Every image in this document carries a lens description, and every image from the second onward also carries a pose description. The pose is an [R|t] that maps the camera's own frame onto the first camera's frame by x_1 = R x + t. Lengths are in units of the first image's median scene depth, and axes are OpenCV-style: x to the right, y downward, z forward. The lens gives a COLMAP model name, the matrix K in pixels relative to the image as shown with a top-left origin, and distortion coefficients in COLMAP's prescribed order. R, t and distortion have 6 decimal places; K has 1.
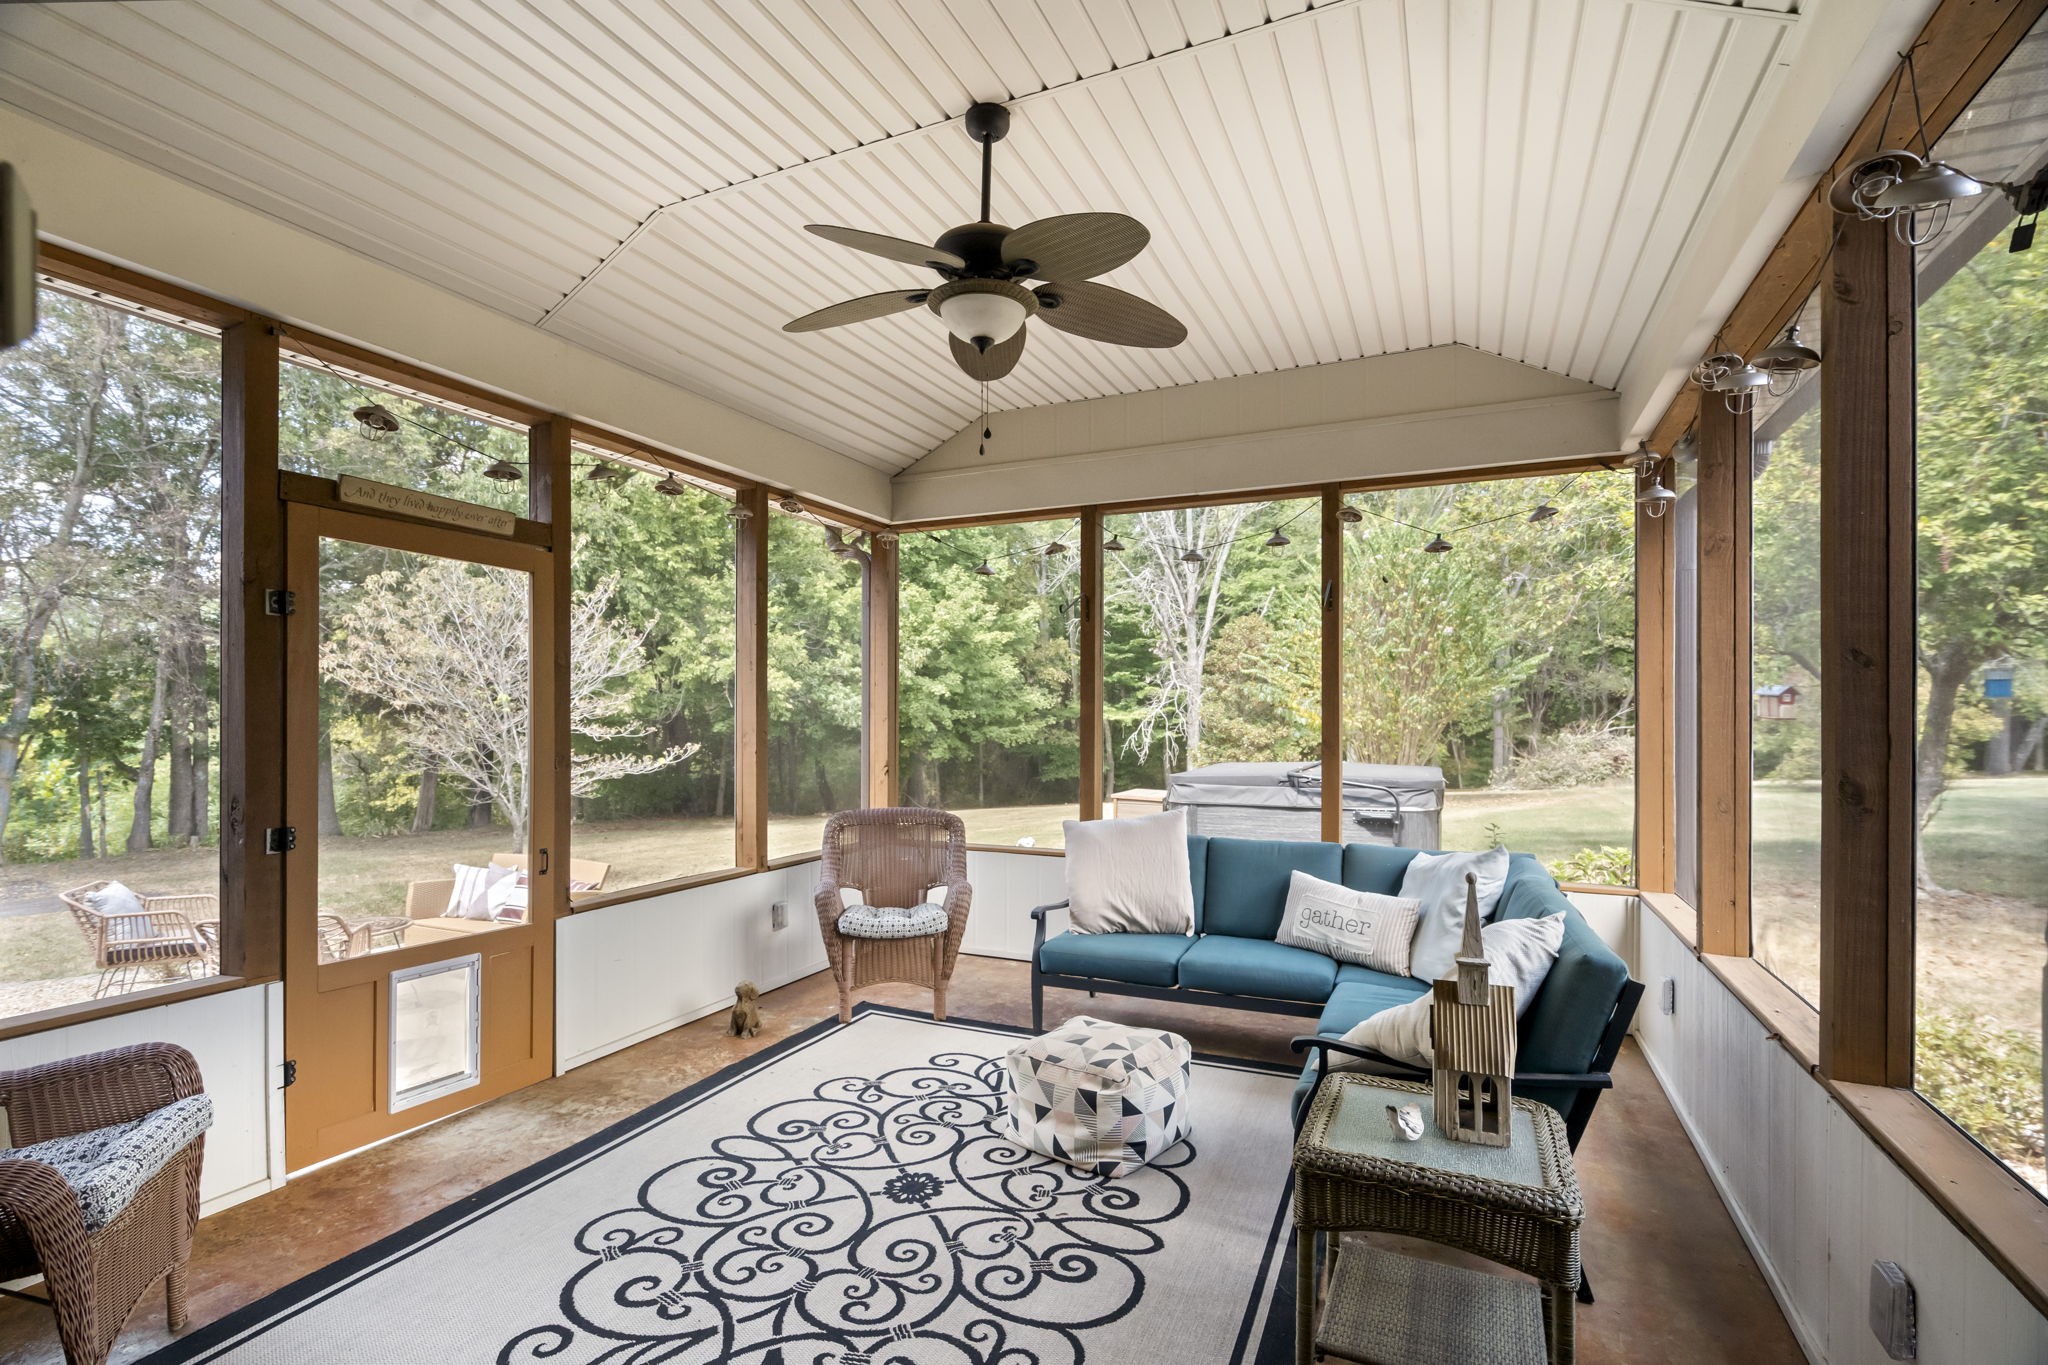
lens RADIAL K [[972.0, 0, 955.6], [0, 972.0, 708.4], [0, 0, 1]] dist [0.000668, 0.000270]
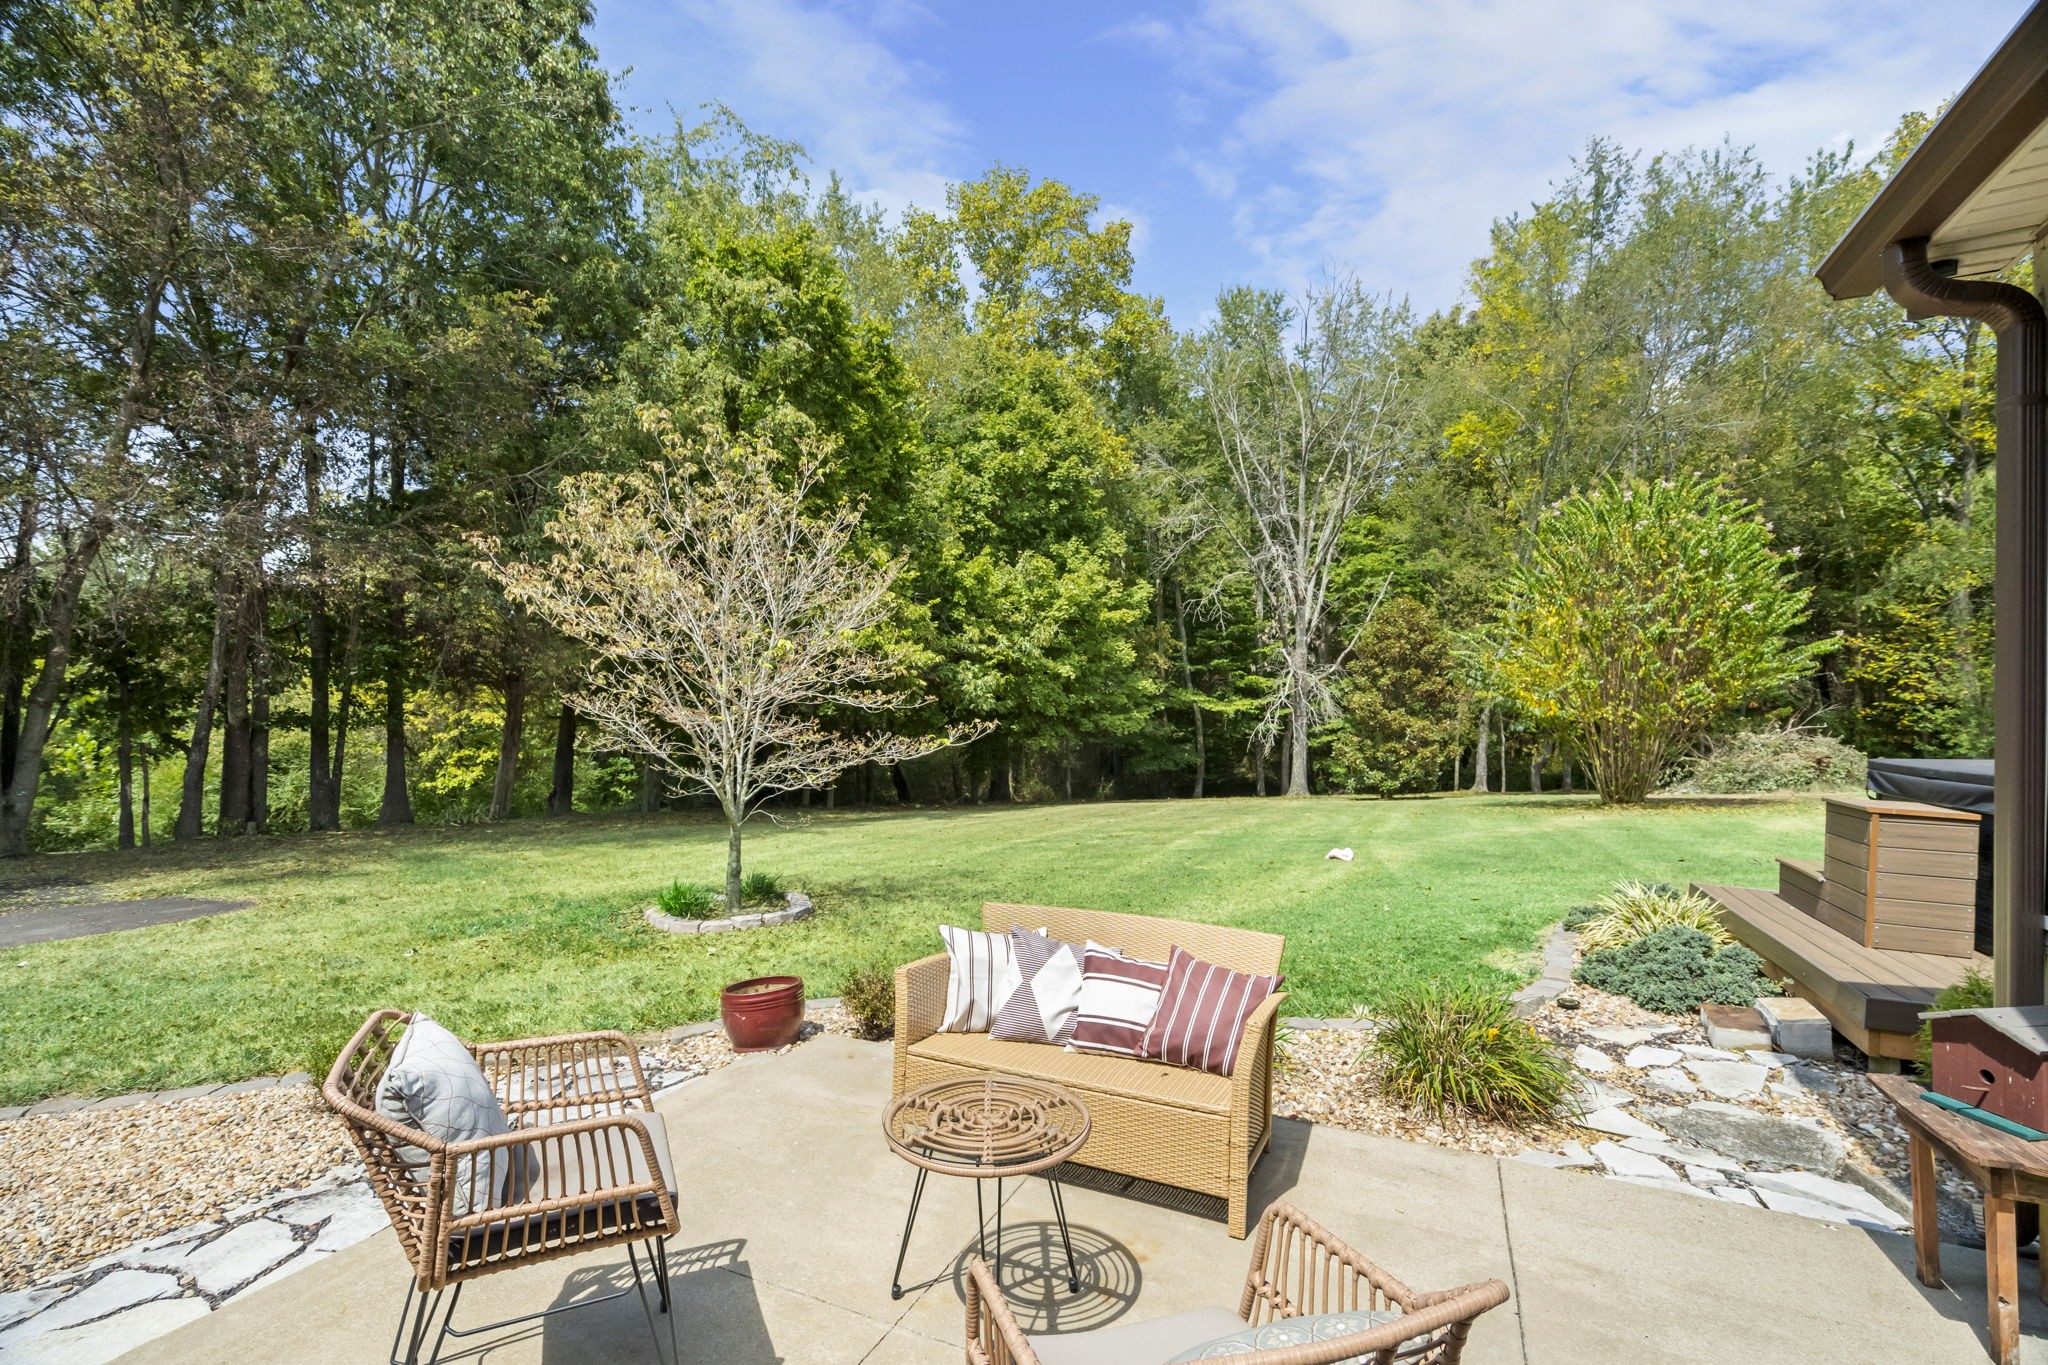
lens RADIAL K [[956.4, 0, 969.5], [0, 956.4, 691.1], [0, 0, 1]] dist [-0.000330, -0.000054]
pose [[0.999788, 0.018472, 0.009090, -0.114094], [-0.018397, 0.999796, -0.008320, 0.008061], [-0.009242, 0.008151, 0.999924, 0.107654]]
